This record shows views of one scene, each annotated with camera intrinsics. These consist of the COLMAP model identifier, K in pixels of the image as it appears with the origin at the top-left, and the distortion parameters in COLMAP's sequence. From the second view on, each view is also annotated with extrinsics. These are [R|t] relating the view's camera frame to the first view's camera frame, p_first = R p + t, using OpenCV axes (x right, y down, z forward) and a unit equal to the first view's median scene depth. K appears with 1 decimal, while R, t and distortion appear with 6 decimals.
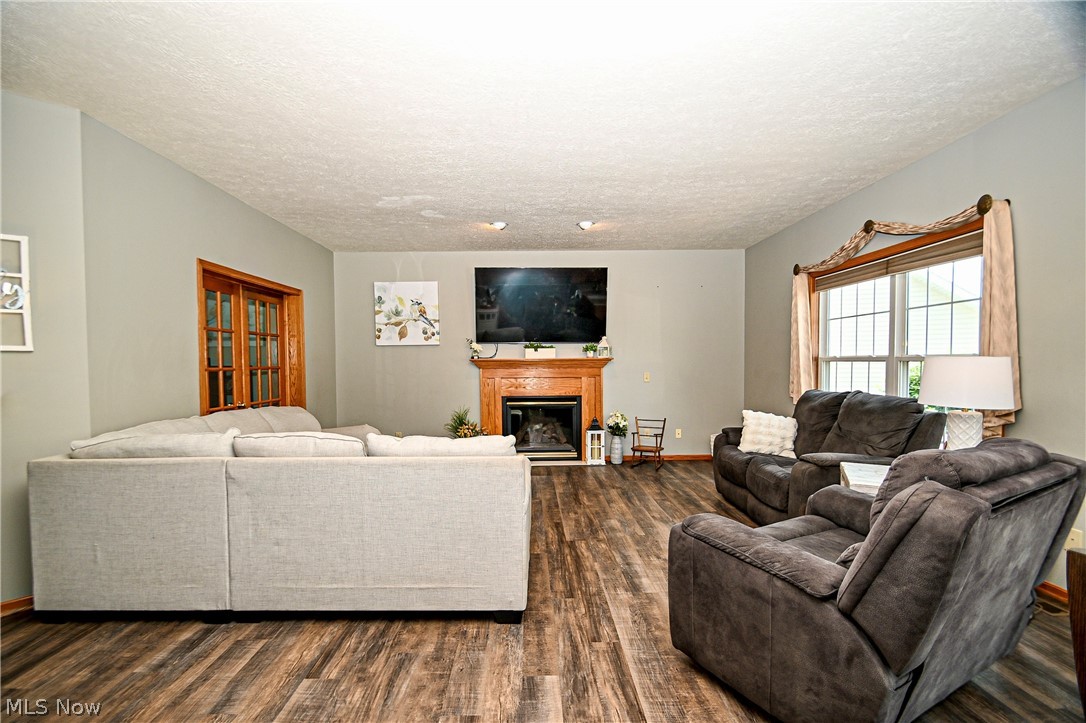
lens RADIAL K [[471.2, 0, 532.6], [0, 471.2, 364.0], [0, 0, 1]] dist [0.015081, -0.012068]
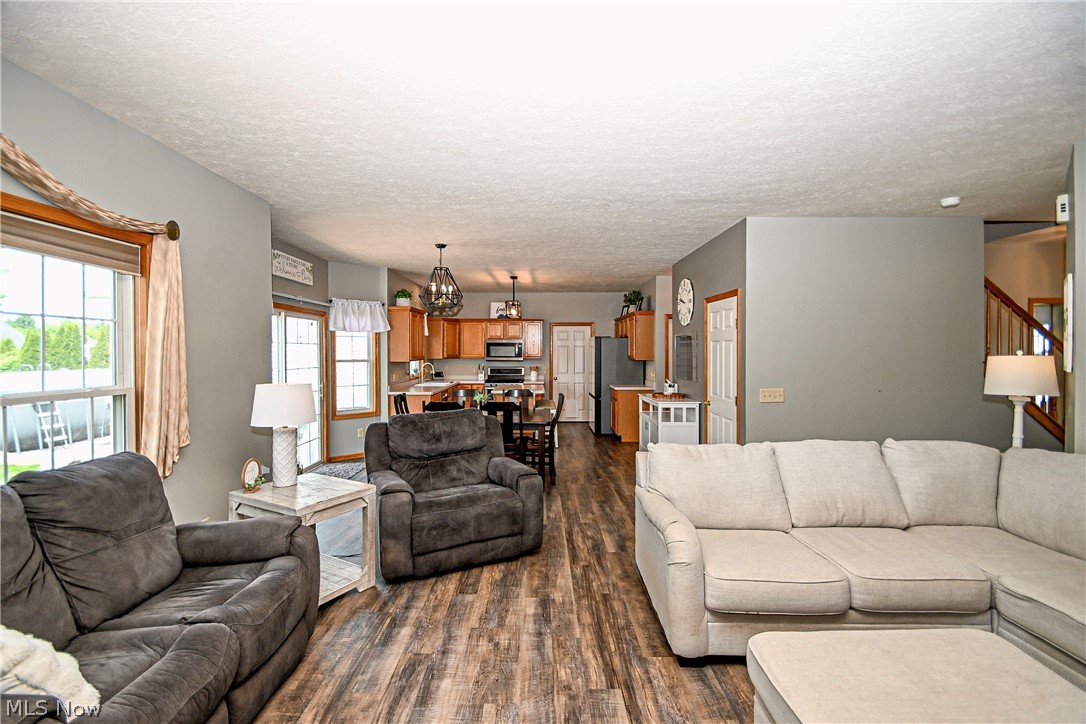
lens RADIAL K [[478.7, 0, 536.0], [0, 478.7, 351.4], [0, 0, 1]] dist [0.017175, -0.013609]
pose [[-0.999785, 0.010893, 0.017639, 0.121120], [0.010939, 0.999937, 0.002499, -0.049112], [-0.017610, 0.002692, -0.999841, 1.188157]]
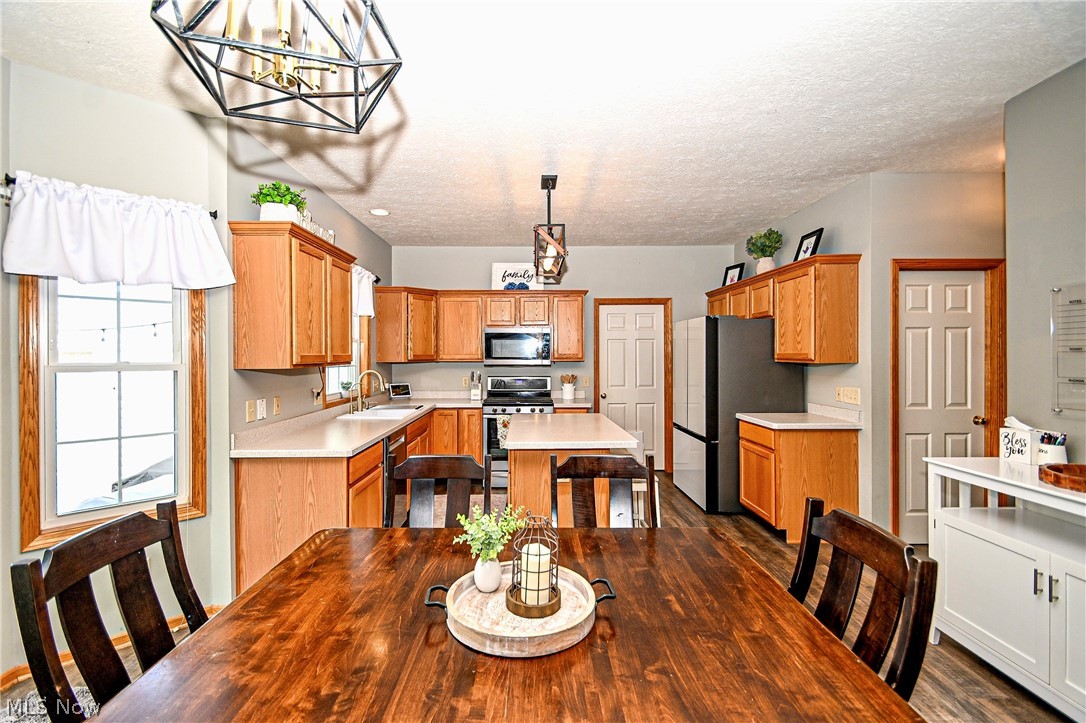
lens RADIAL K [[471.2, 0, 532.6], [0, 471.2, 364.0], [0, 0, 1]] dist [0.015081, -0.012068]
pose [[-0.999896, 0.014055, -0.003160, 0.262091], [0.013994, 0.999729, 0.018581, -0.029322], [0.003420, 0.018535, -0.999822, 0.256536]]
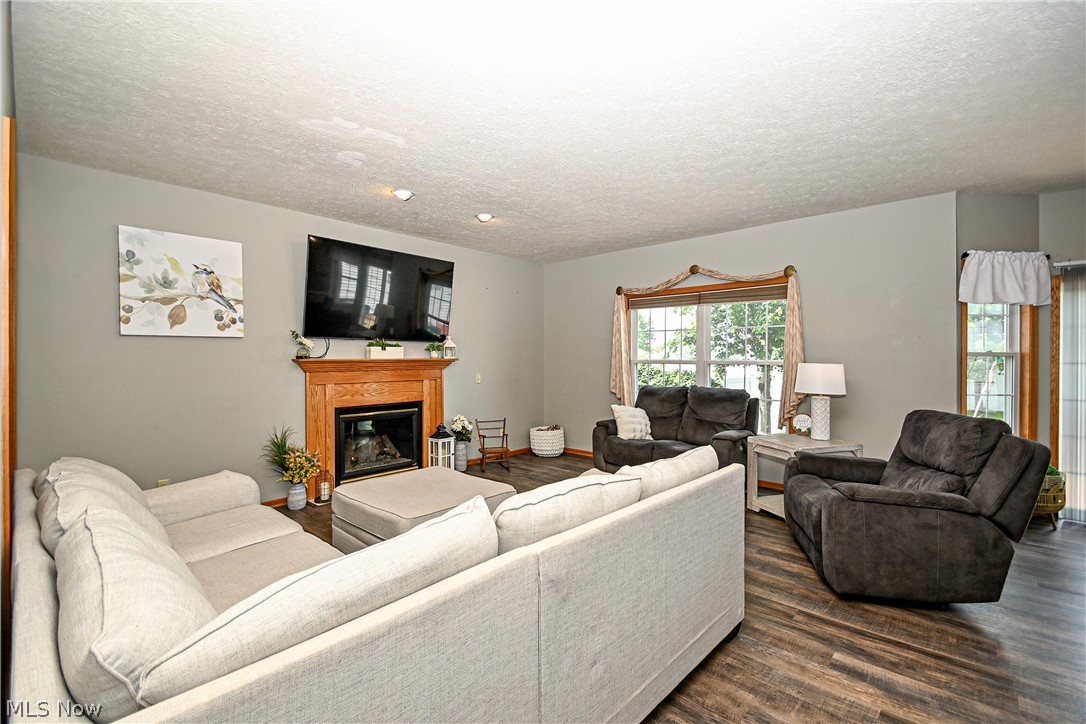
lens RADIAL K [[472.2, 0, 535.7], [0, 472.2, 349.4], [0, 0, 1]] dist [0.014897, -0.012984]
pose [[0.688242, 0.020653, 0.725187, -0.527321], [-0.003655, 0.999681, -0.025001, -0.011150], [-0.725472, 0.014556, 0.688098, 0.305974]]
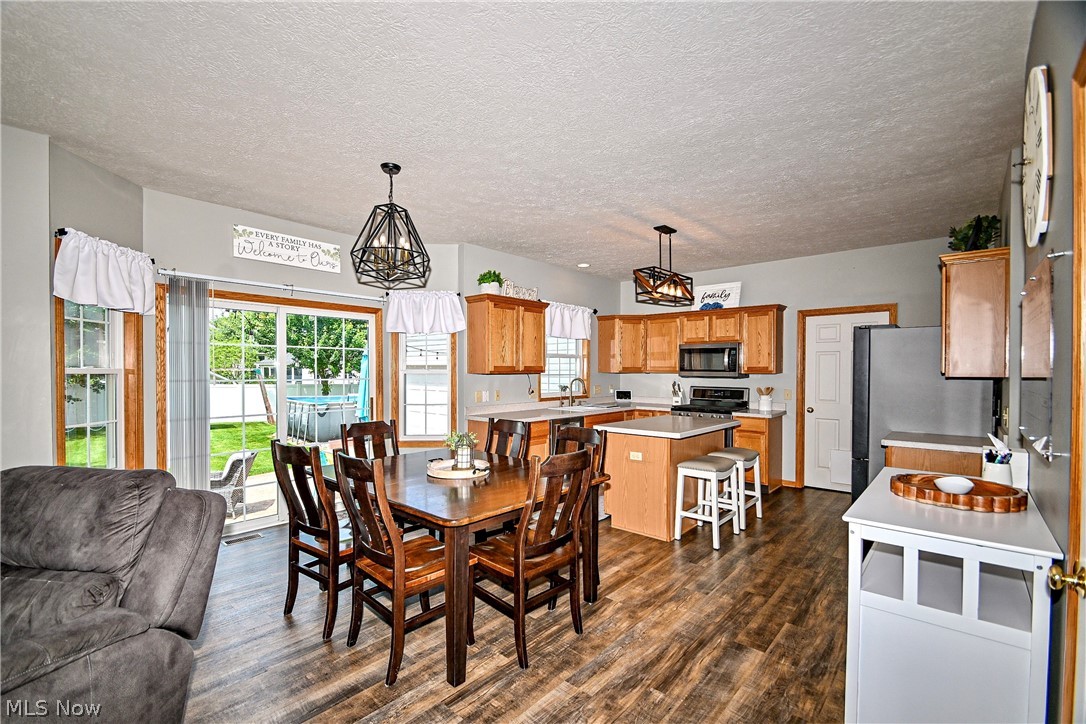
lens RADIAL K [[477.9, 0, 543.4], [0, 477.9, 374.1], [0, 0, 1]] dist [-0.002025, -0.000579]
pose [[-0.746166, 0.001930, 0.665757, -0.229995], [0.006912, 0.999964, 0.004848, -0.022487], [-0.665724, 0.008219, -0.746153, 0.379739]]
